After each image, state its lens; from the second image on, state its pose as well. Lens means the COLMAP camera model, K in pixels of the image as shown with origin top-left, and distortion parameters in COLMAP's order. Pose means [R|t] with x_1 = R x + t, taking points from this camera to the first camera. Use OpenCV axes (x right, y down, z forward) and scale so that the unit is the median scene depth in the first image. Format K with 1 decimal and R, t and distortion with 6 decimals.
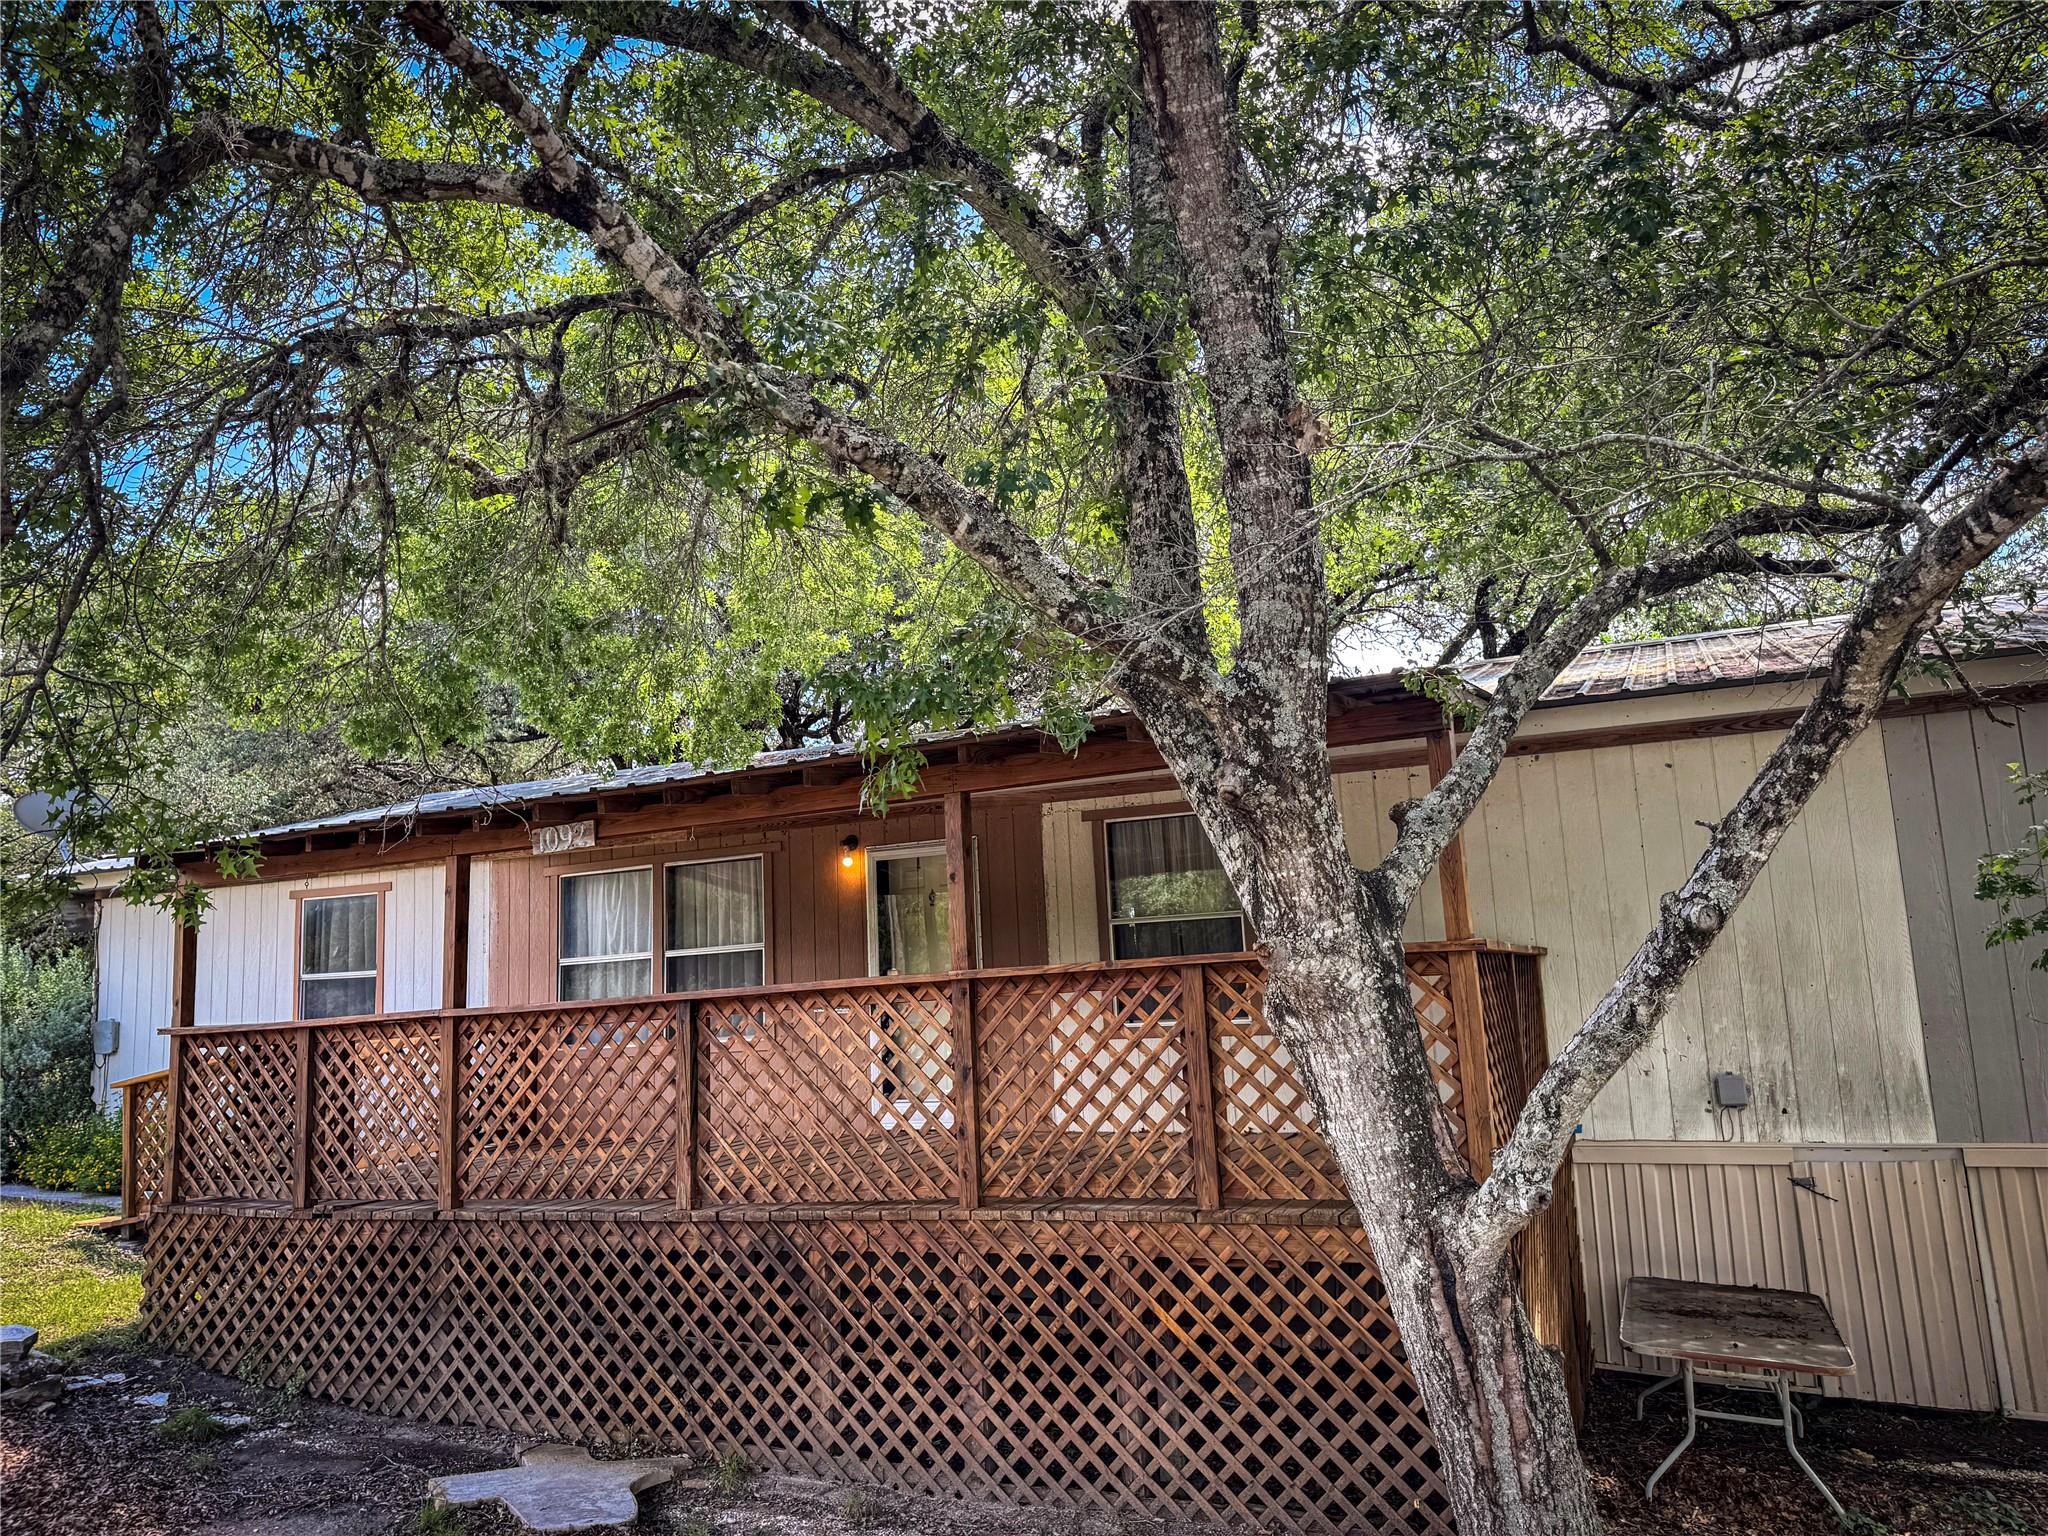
lens RADIAL K [[1582.8, 0, 1024.0], [0, 1582.8, 768.0], [0, 0, 1]] dist [-0.006682, -0.002856]
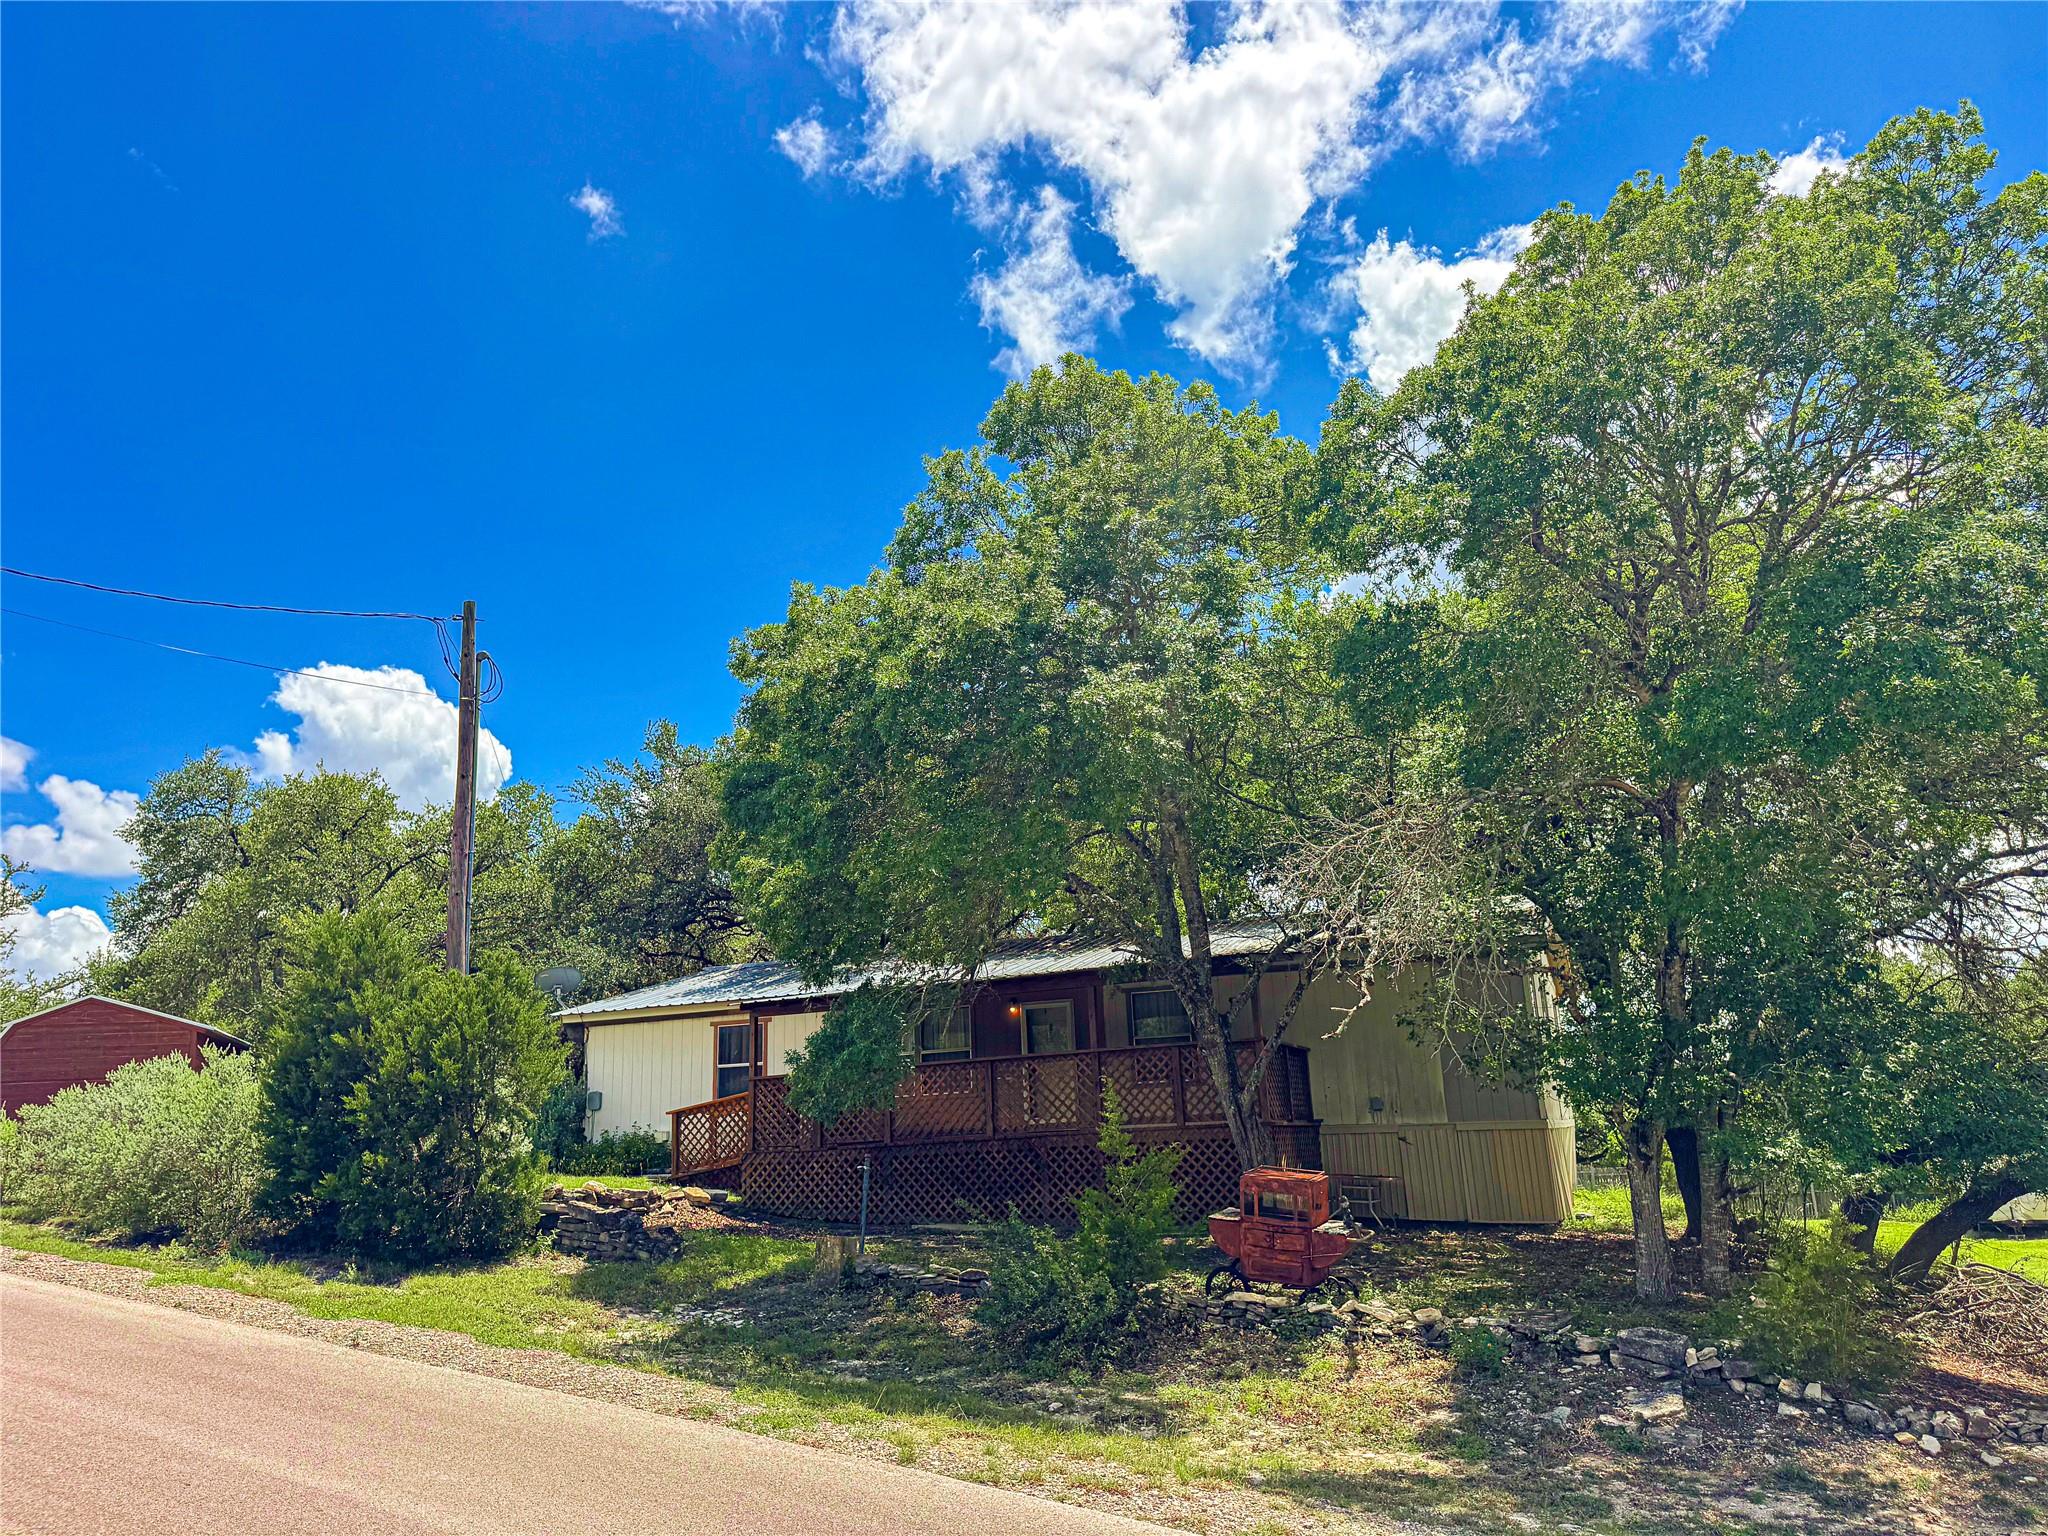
lens RADIAL K [[1557.1, 0, 1024.0], [0, 1557.1, 768.0], [0, 0, 1]] dist [0.121223, 0.000070]
pose [[0.999363, 0.017775, 0.030949, -0.265001], [-0.014721, 0.995247, -0.096264, -0.104940], [-0.032513, 0.095747, 0.994875, -1.885262]]
